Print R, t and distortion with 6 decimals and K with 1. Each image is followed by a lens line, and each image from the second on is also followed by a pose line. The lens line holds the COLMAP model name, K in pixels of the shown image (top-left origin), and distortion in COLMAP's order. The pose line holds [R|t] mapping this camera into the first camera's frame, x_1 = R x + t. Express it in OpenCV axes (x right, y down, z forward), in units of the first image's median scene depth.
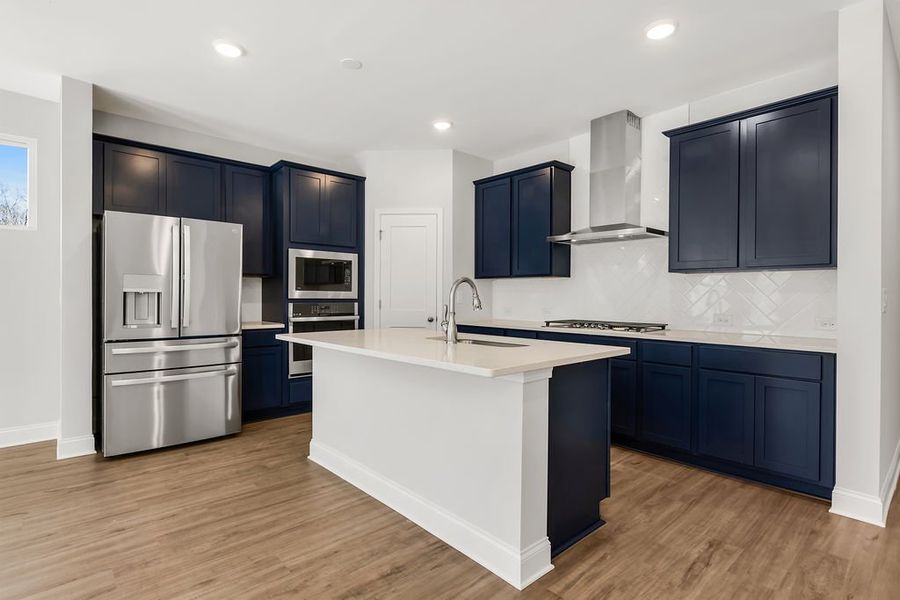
lens RADIAL K [[452.3, 0, 440.0], [0, 452.3, 302.4], [0, 0, 1]] dist [-0.002204, -0.000547]
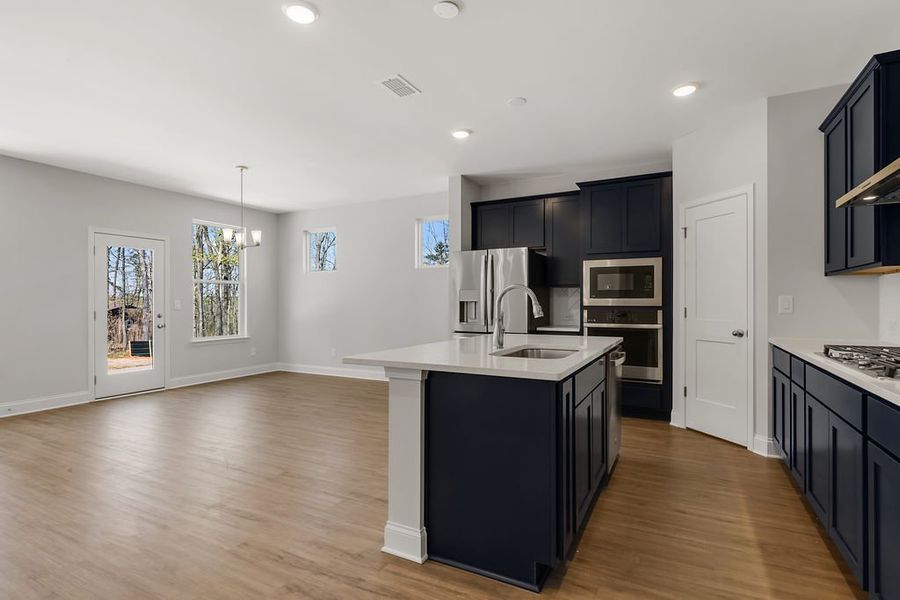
lens RADIAL K [[441.4, 0, 450.0], [0, 441.4, 300.0], [0, 0, 1]] dist [0.016053, 0.000157]
pose [[0.347251, -0.010617, -0.937712, 0.592666], [-0.010556, 0.999828, -0.015230, -0.002692], [0.937713, 0.015187, 0.347080, 0.332441]]
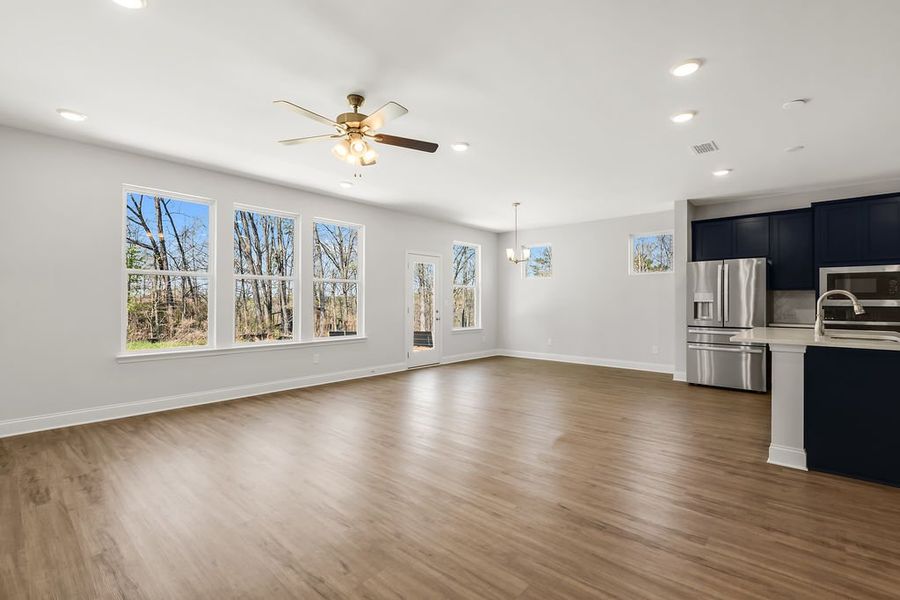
lens RADIAL K [[402.1, 0, 450.0], [0, 402.1, 300.0], [0, 0, 1]] dist [-0.000321, 0.000182]
pose [[0.119265, -0.010377, -0.992808, 0.734508], [-0.015393, 0.999806, -0.012299, 0.005967], [0.992743, 0.016749, 0.119082, -0.222142]]
